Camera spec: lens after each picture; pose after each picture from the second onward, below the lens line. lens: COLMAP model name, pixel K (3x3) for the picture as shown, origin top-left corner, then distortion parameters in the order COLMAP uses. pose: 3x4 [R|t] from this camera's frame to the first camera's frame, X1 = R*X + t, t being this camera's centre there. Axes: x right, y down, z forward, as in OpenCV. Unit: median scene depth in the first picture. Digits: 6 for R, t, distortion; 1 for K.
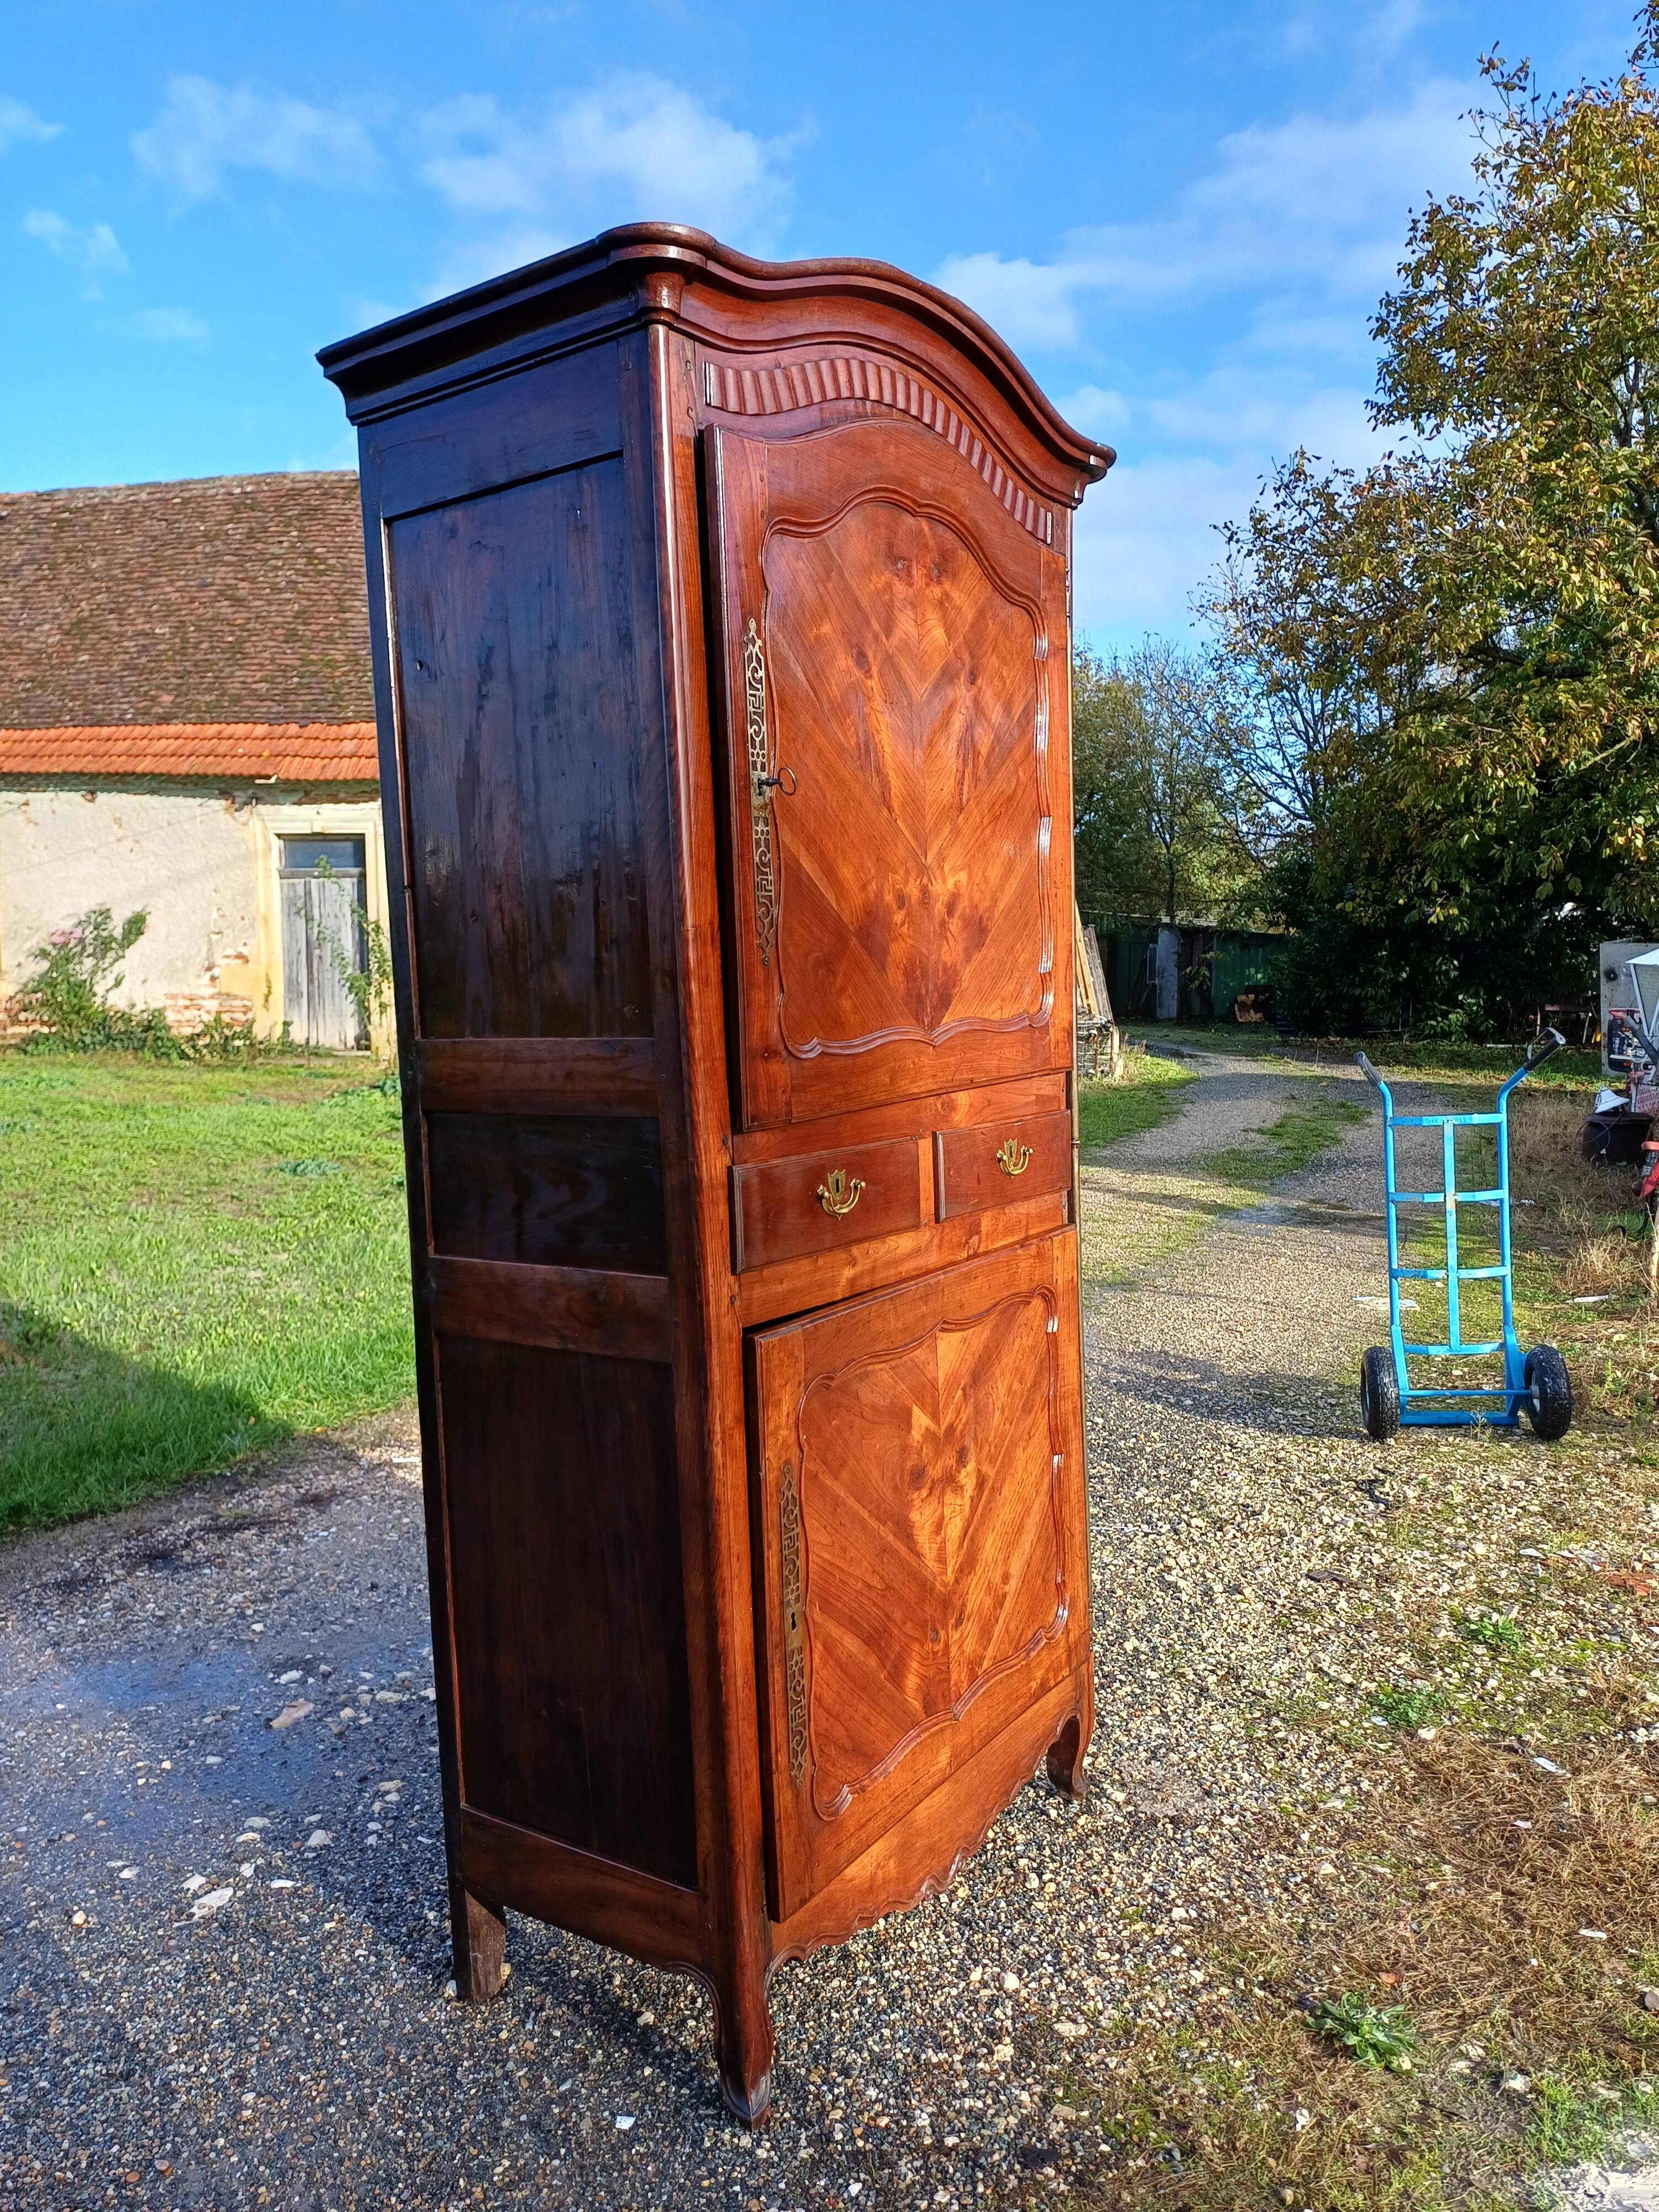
lens RADIAL K [[1630.9, 0, 823.9], [0, 1630.9, 1089.2], [0, 0, 1]] dist [0.078552, -0.068879]
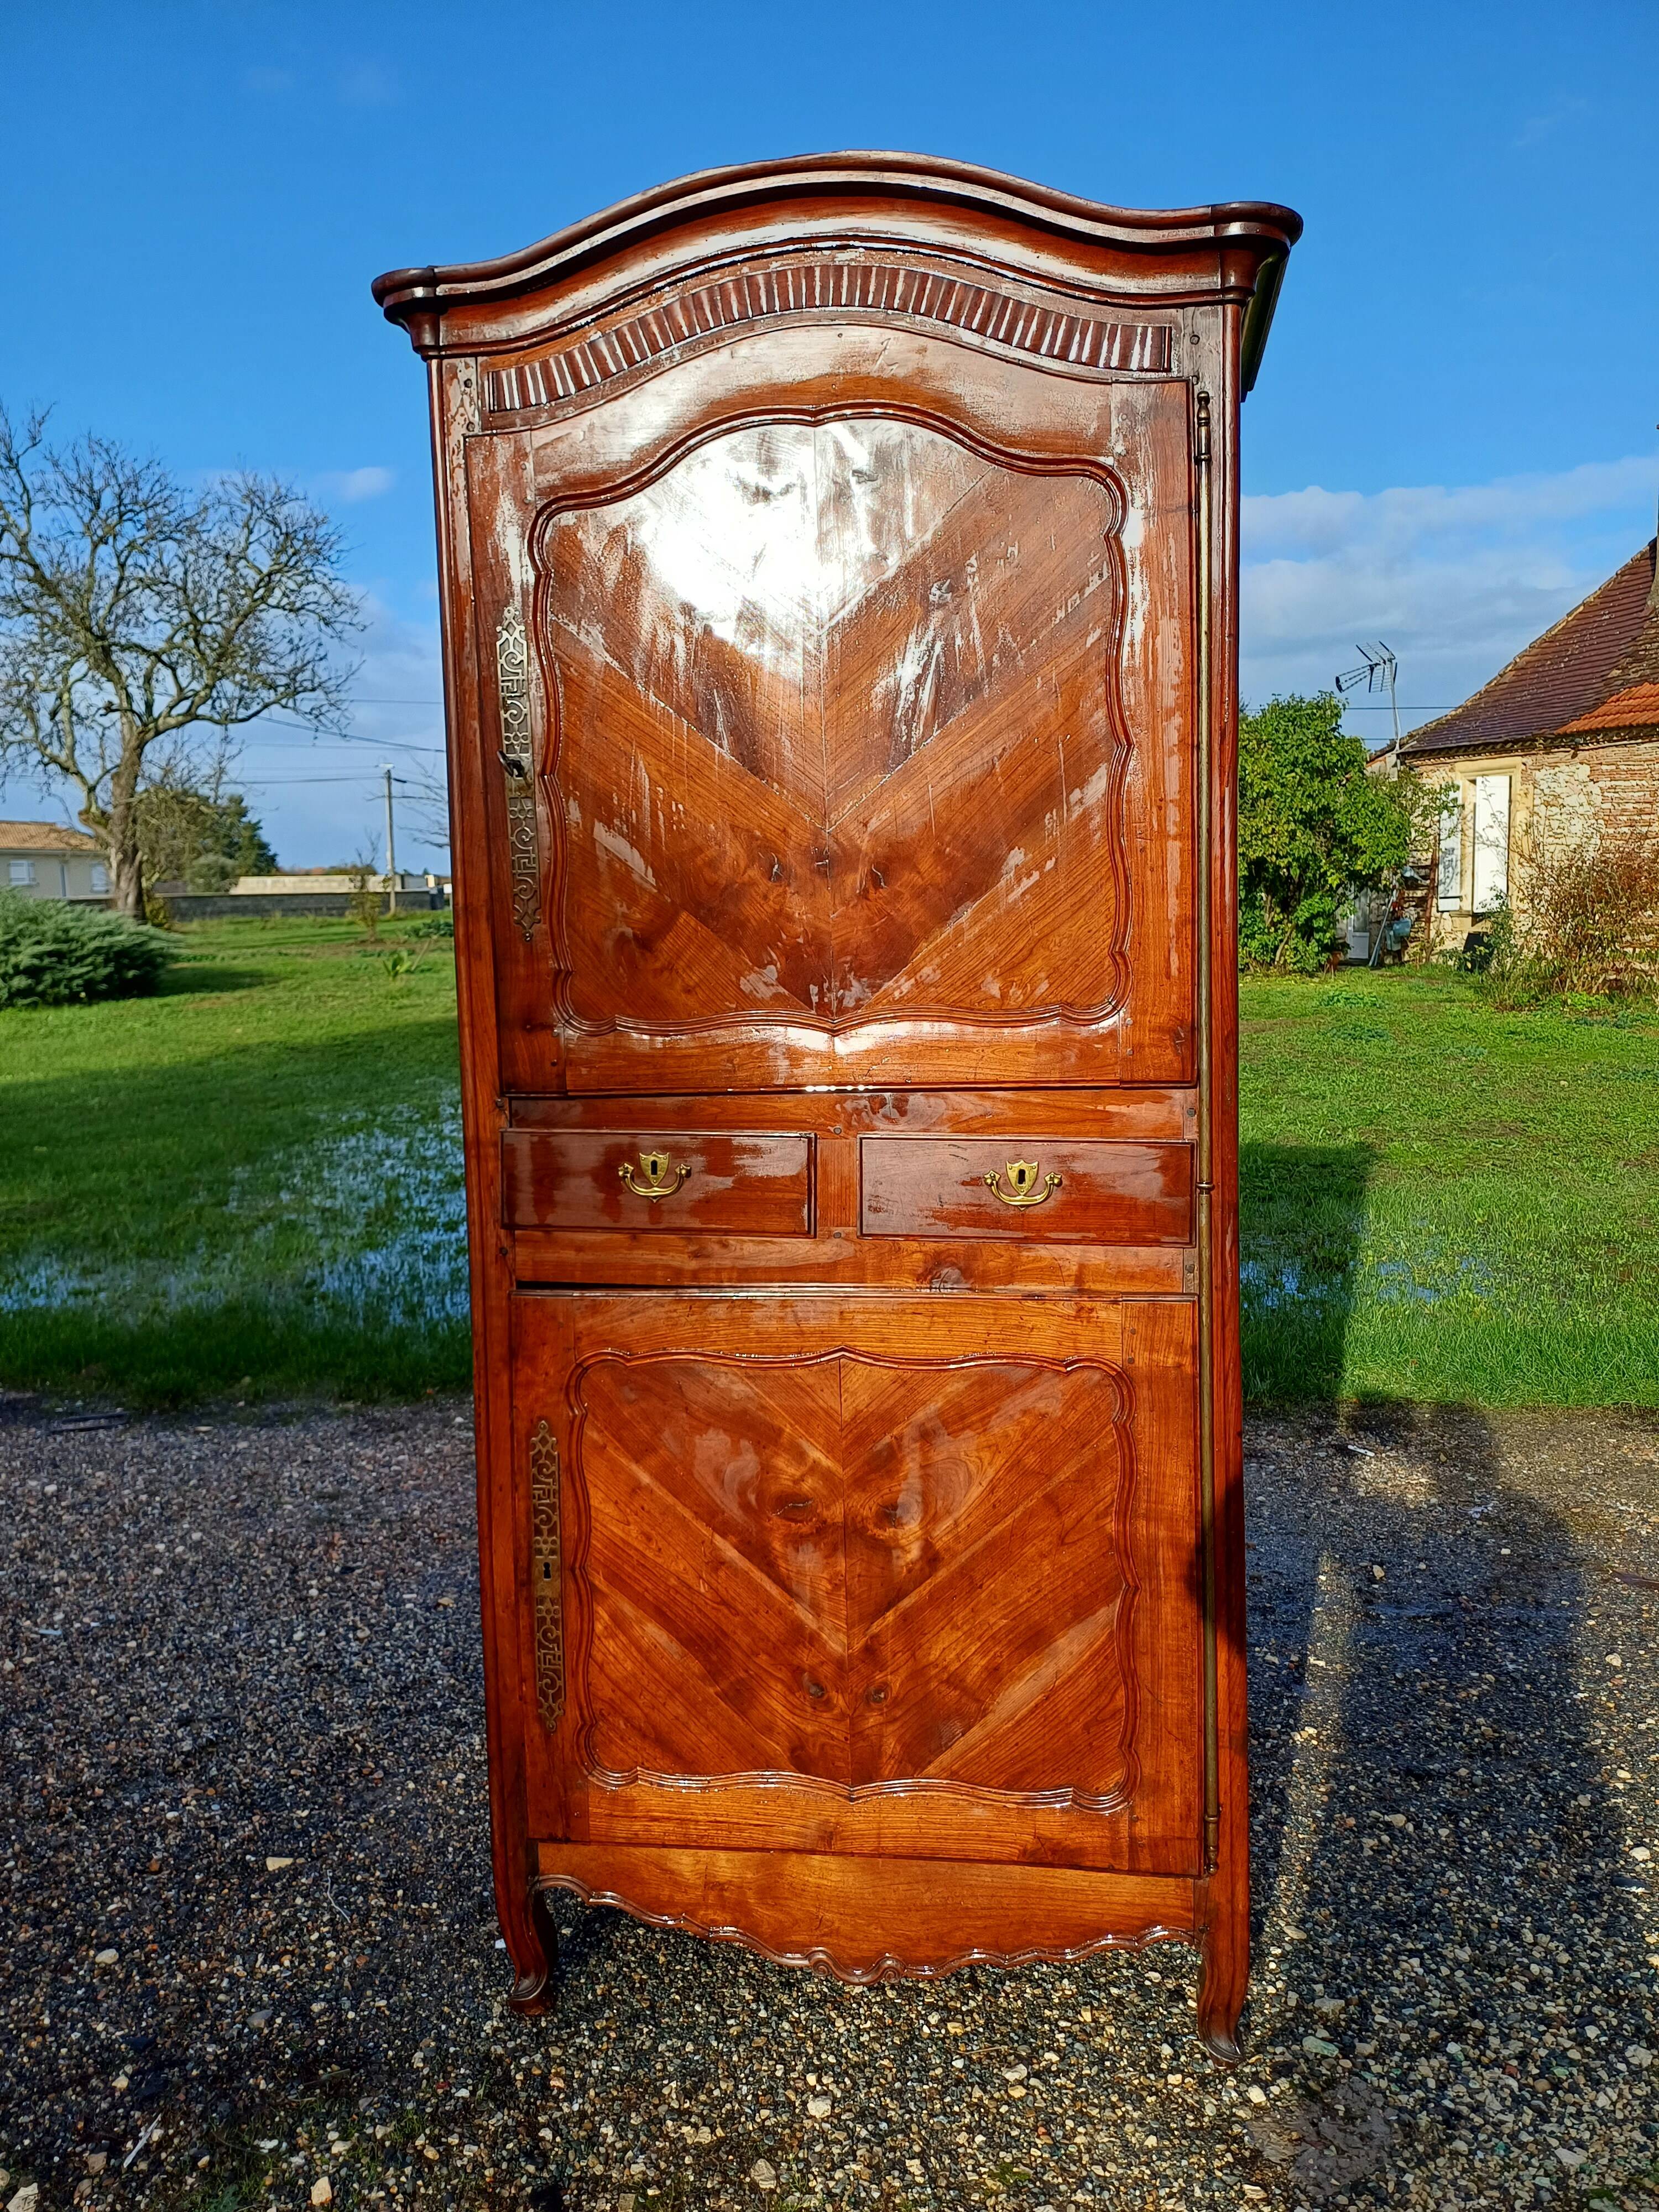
lens RADIAL K [[1632.3, 0, 828.2], [0, 1632.3, 1085.0], [0, 0, 1]] dist [0.063460, -0.044678]
pose [[0.449553, 0.100455, -0.887587, 0.637910], [-0.068392, 0.994610, 0.077928, -0.050561], [0.890632, 0.025672, 0.454001, 0.451858]]
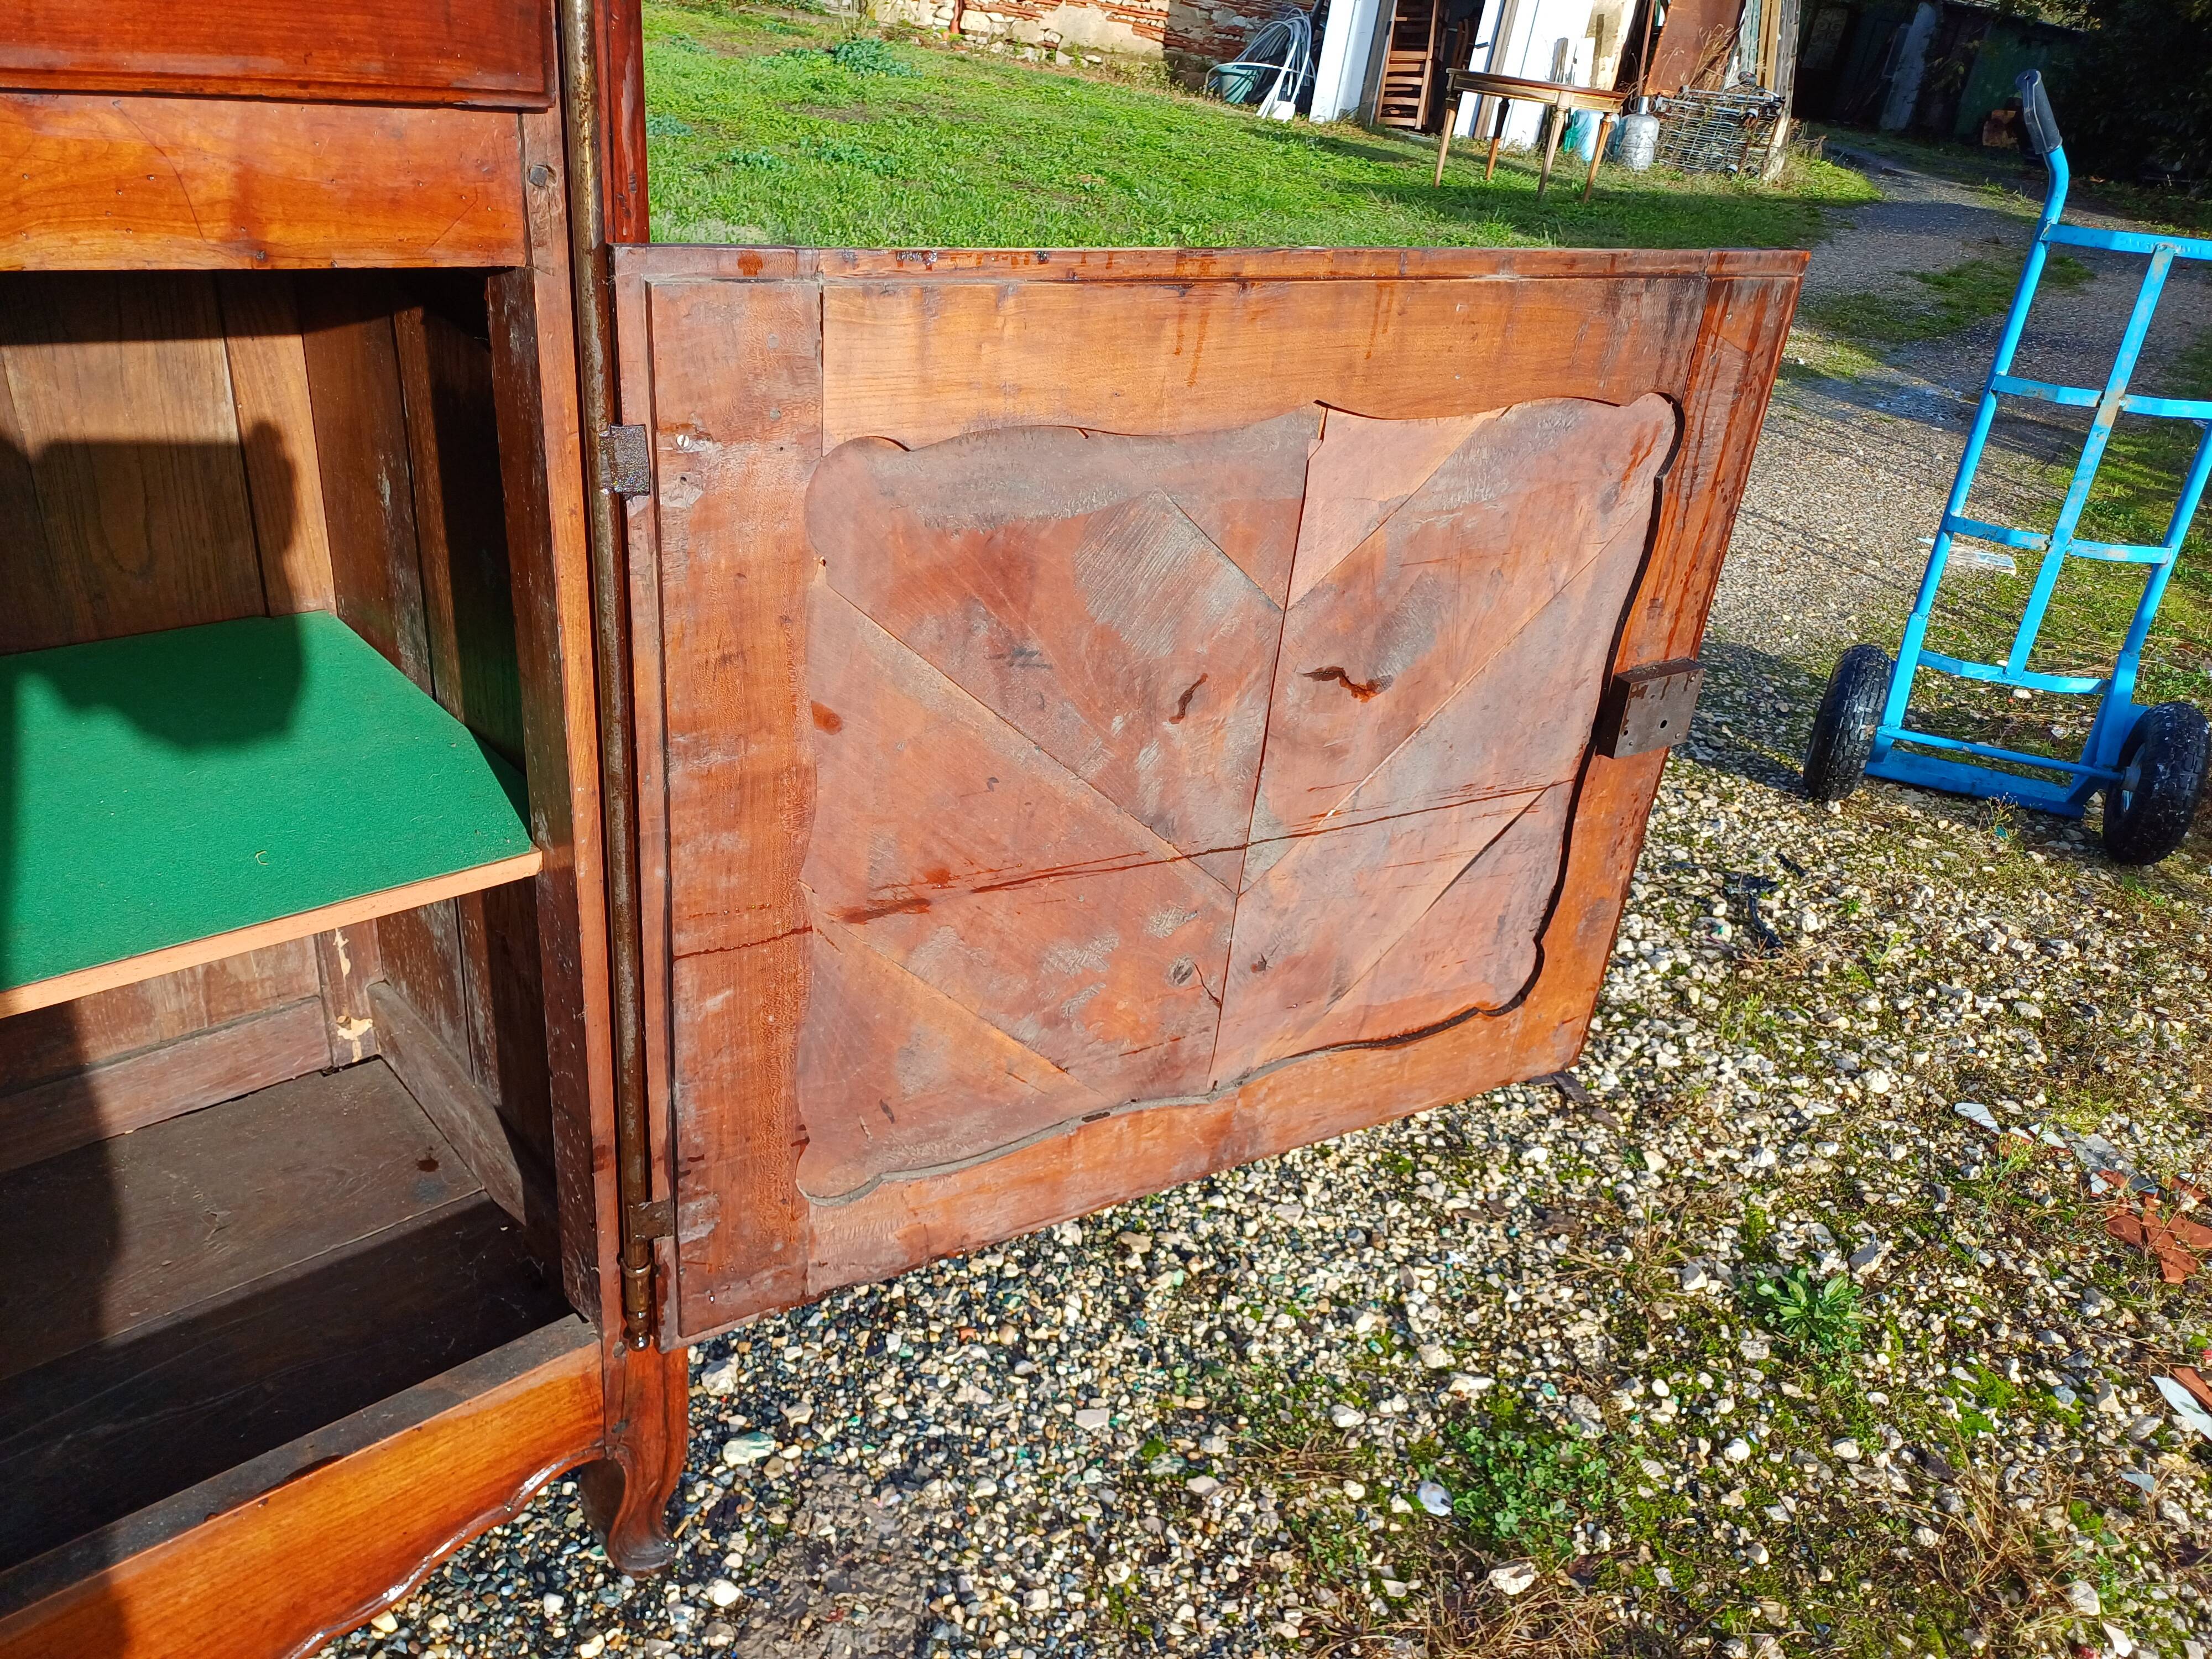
lens RADIAL K [[1631.3, 0, 1081.7], [0, 1631.3, 808.6], [0, 0, 1]] dist [0.095613, -0.109701]
pose [[0.965101, 0.213599, -0.151511, 0.271022], [-0.141619, 0.912351, 0.384135, 0.041360], [0.220282, -0.349272, 0.910760, 0.628628]]
